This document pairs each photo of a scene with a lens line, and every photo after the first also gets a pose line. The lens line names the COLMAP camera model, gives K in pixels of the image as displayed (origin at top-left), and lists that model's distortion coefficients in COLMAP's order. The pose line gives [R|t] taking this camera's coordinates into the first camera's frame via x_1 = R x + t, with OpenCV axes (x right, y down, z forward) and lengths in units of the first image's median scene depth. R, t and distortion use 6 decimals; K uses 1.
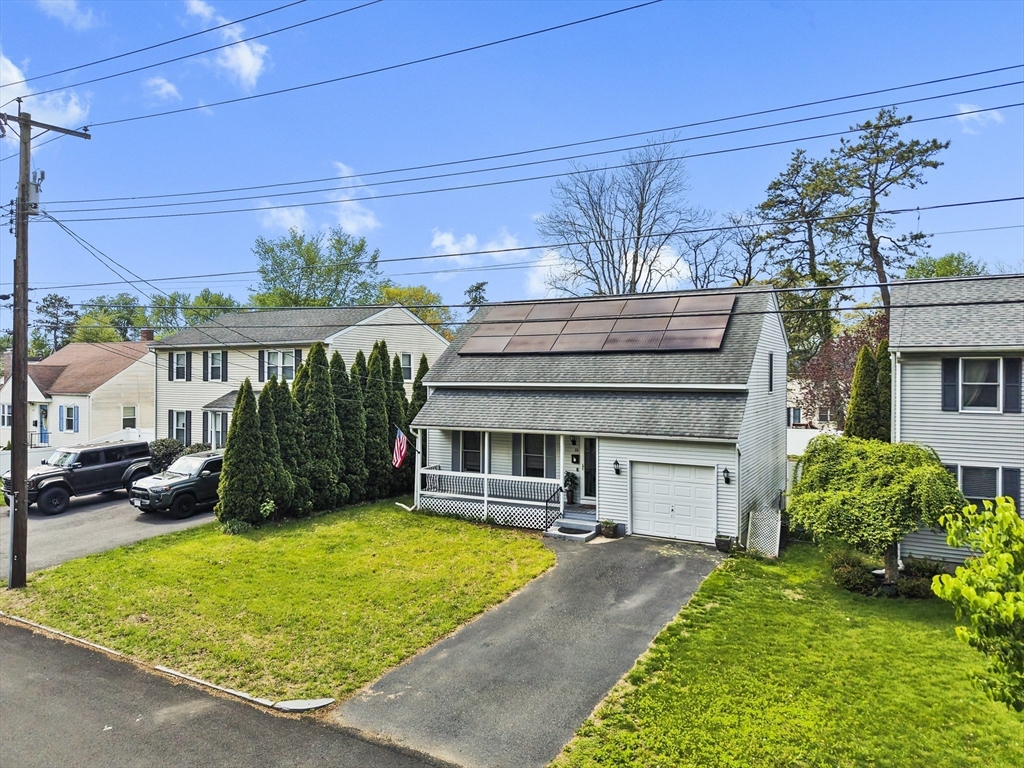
lens RADIAL K [[707.7, 0, 512.0], [0, 707.7, 384.0], [0, 0, 1]] dist [0.041147, -0.045416]
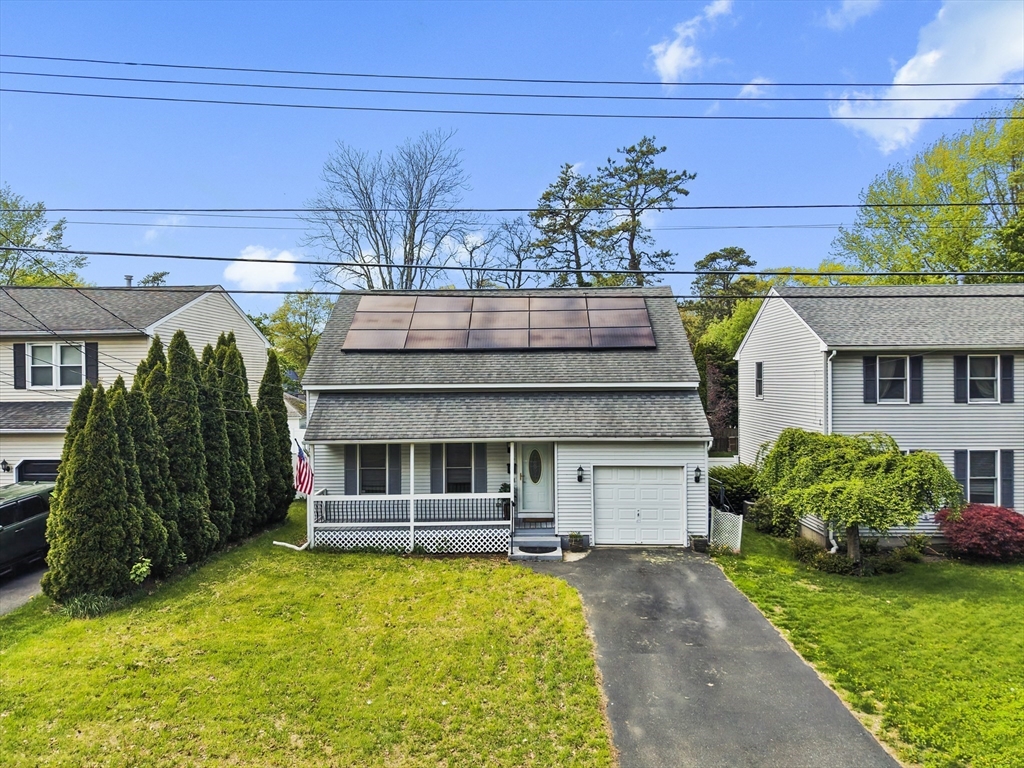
lens RADIAL K [[710.7, 0, 581.6], [0, 710.7, 387.8], [0, 0, 1]] dist [0.068366, -0.089671]
pose [[0.883588, -0.014663, 0.468035, -0.276330], [0.014986, 0.999883, 0.003033, 0.002692], [-0.468025, 0.004334, 0.883705, 0.181152]]
